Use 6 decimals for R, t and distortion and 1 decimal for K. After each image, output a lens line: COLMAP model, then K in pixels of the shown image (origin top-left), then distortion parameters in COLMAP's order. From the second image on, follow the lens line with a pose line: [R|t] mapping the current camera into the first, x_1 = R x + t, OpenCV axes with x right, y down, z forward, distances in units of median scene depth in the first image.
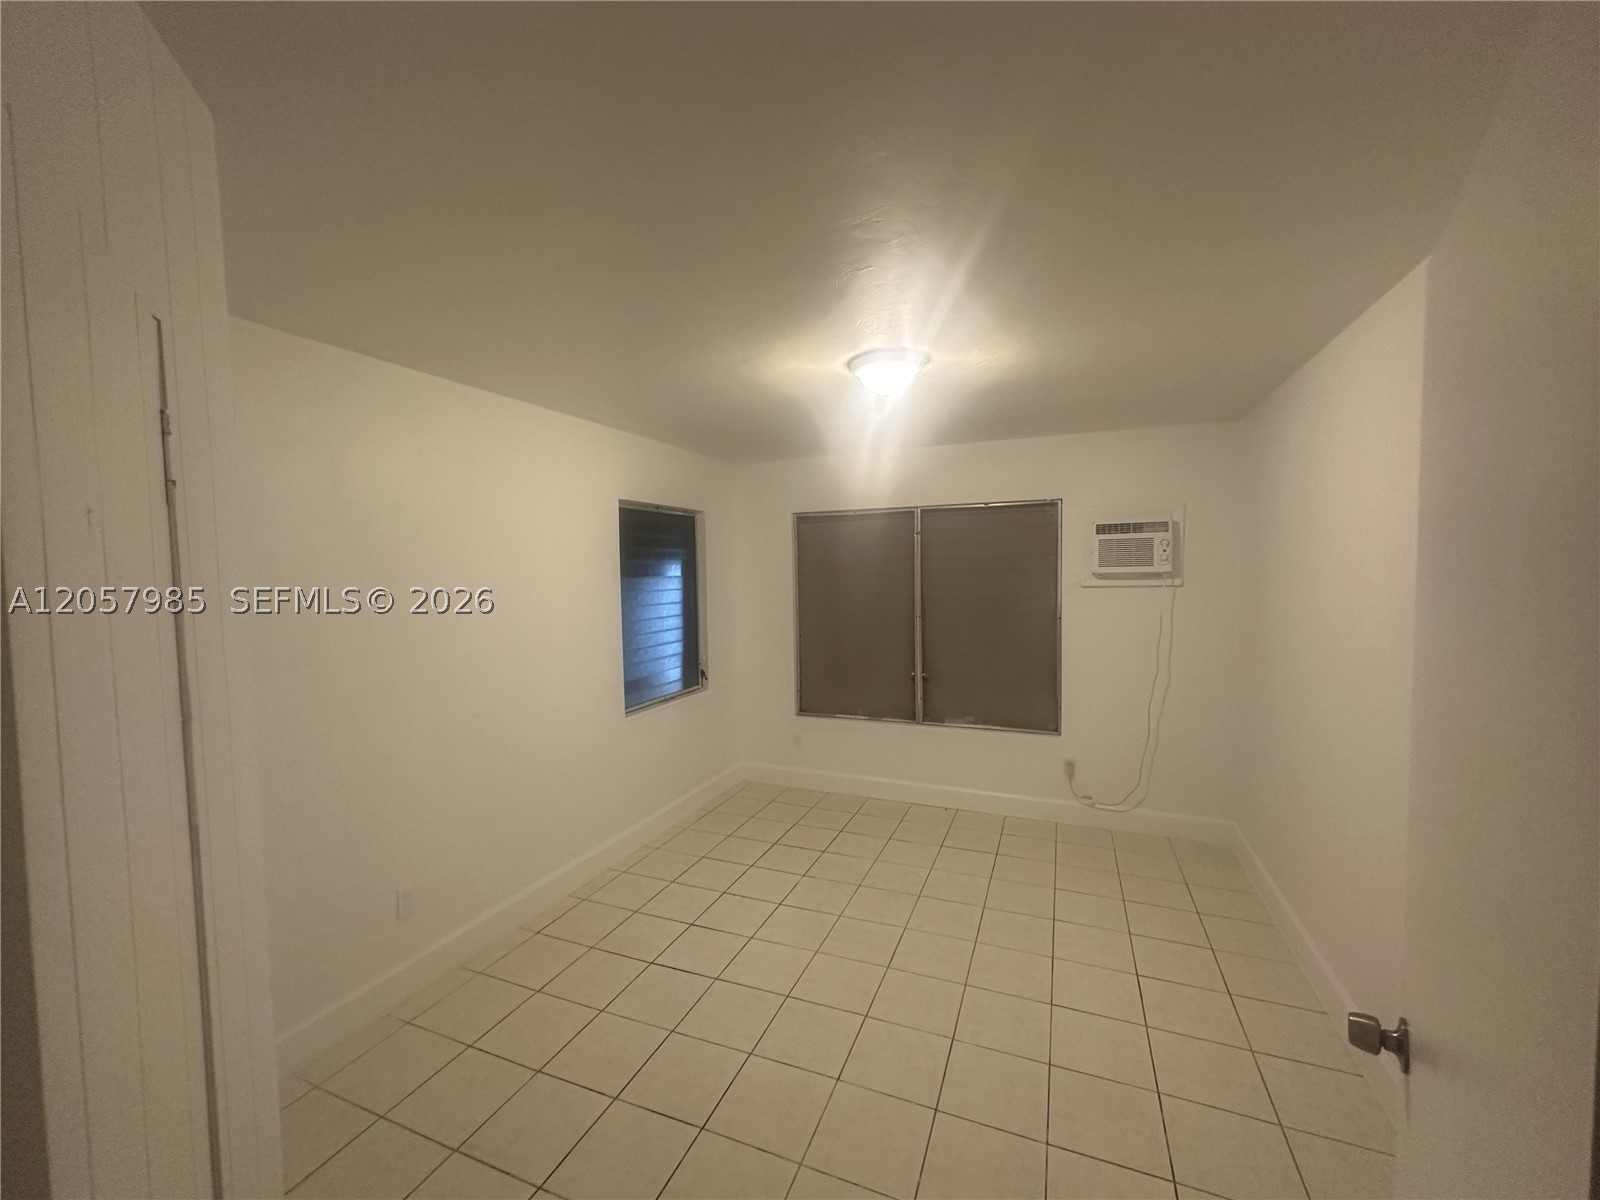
lens RADIAL K [[639.2, 0, 806.2], [0, 639.2, 610.4], [0, 0, 1]] dist [-0.002329, -0.000062]
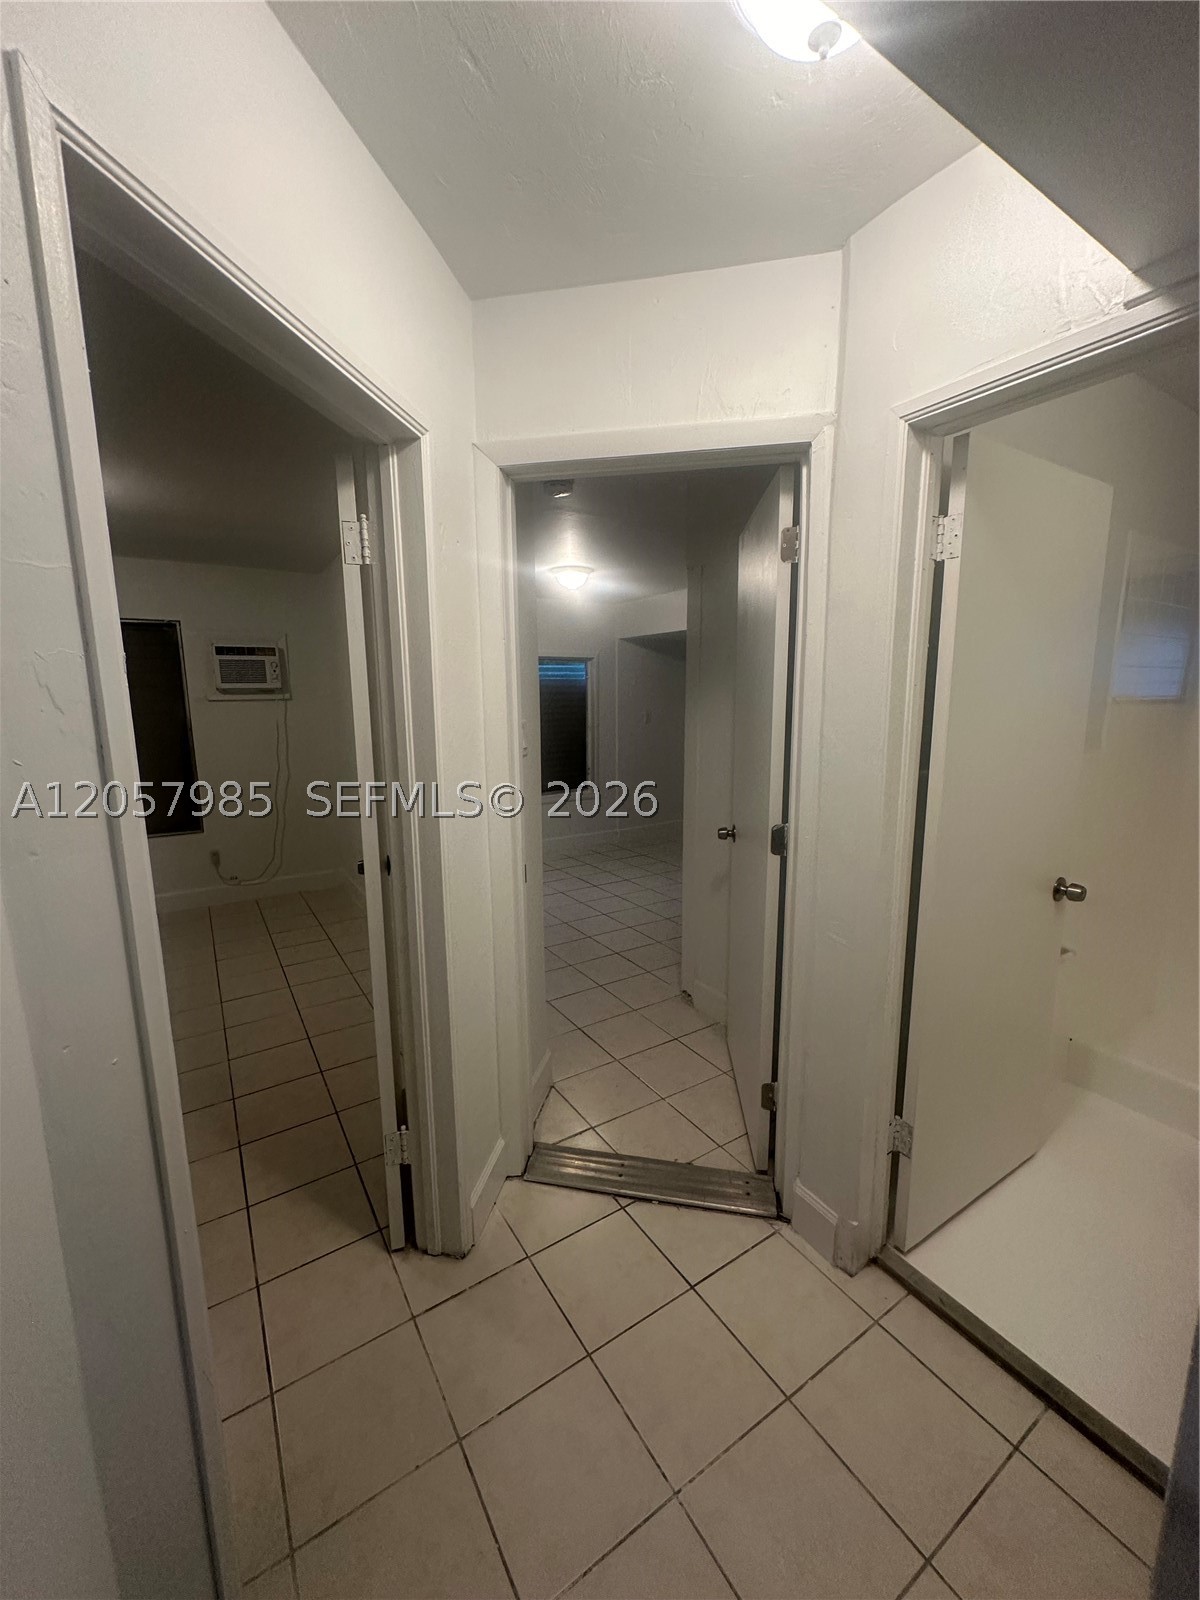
lens RADIAL K [[639.2, 0, 599.7], [0, 639.2, 794.0], [0, 0, 1]] dist [-0.002329, -0.000062]
pose [[0.556486, -0.124387, 0.821493, -0.146596], [0.049176, 0.991928, 0.116881, 0.031258], [-0.829401, -0.024645, 0.558110, -0.241011]]
